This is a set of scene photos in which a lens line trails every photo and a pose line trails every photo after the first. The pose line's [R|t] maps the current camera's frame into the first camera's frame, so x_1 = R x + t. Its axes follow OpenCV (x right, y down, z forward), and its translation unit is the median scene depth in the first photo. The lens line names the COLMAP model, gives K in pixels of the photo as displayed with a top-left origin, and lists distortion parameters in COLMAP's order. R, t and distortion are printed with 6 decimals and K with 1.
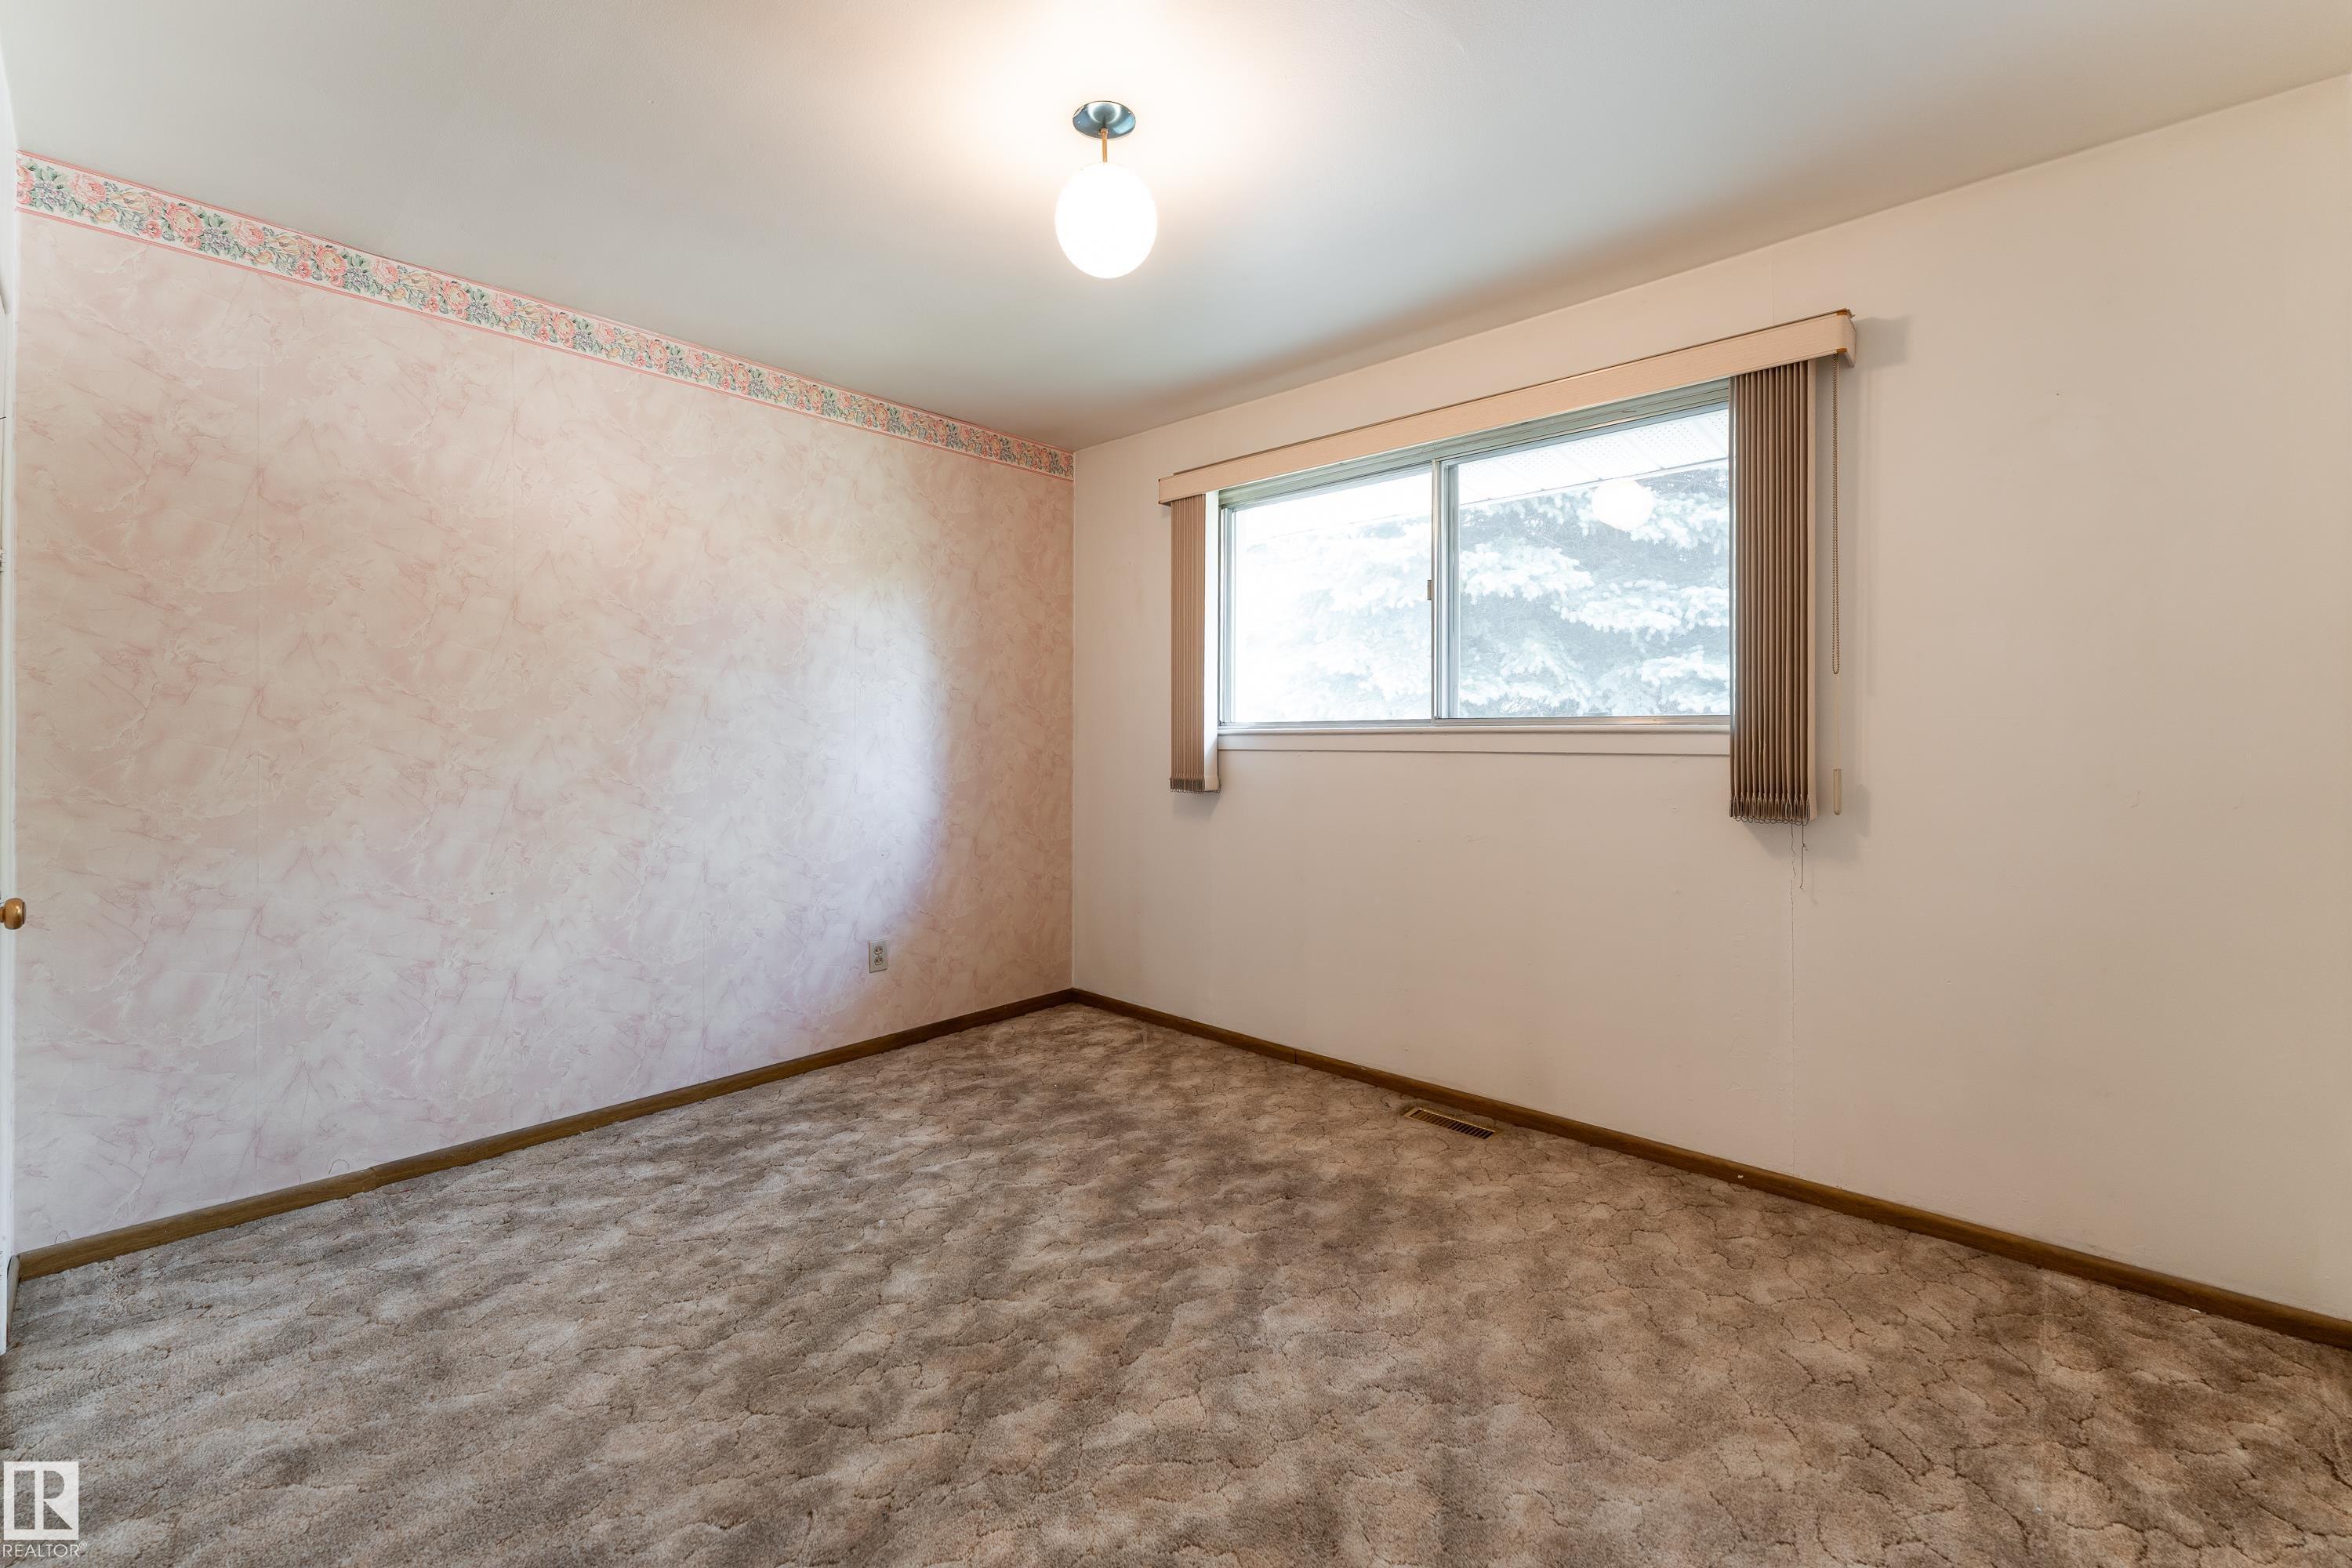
lens RADIAL K [[968.0, 0, 1149.2], [0, 968.0, 739.3], [0, 0, 1]] dist [0.000203, 0.000340]
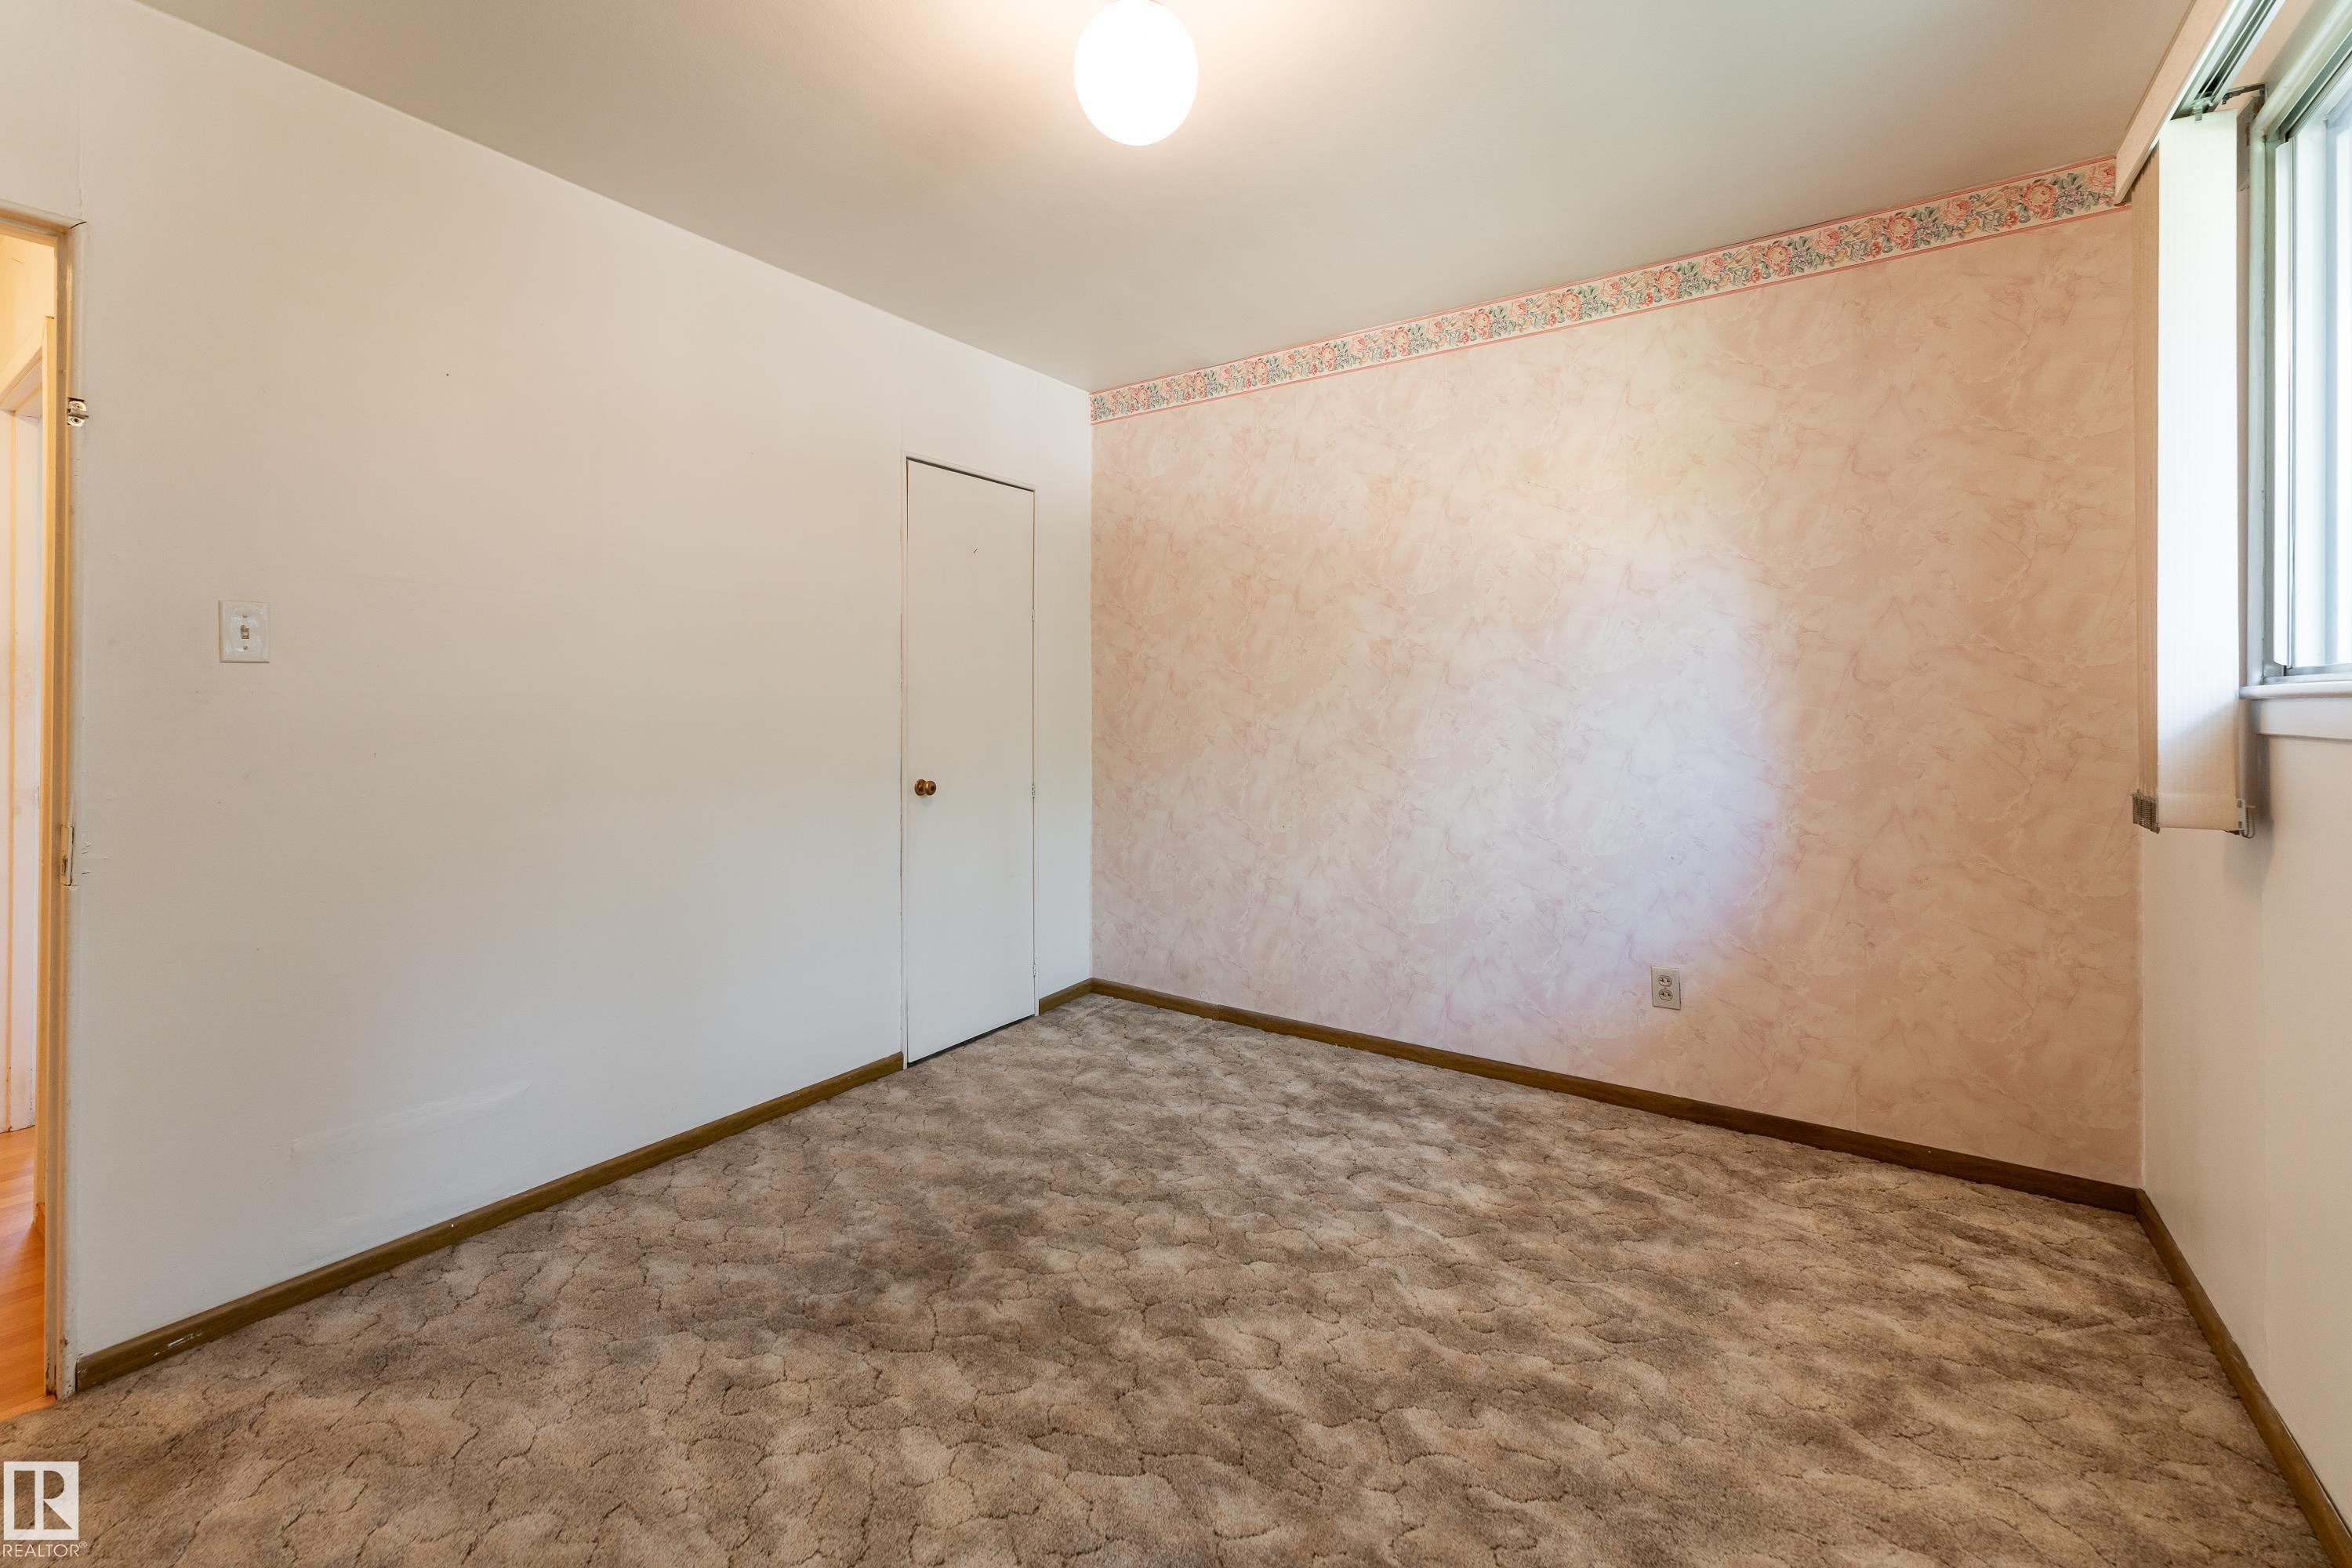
lens RADIAL K [[968.0, 0, 1163.3], [0, 968.0, 701.6], [0, 0, 1]] dist [0.000203, 0.000340]
pose [[0.159035, -0.000186, -0.987273, 0.516931], [0.000343, 1.000000, -0.000133, -0.004440], [0.987273, -0.000318, 0.159035, 0.603087]]
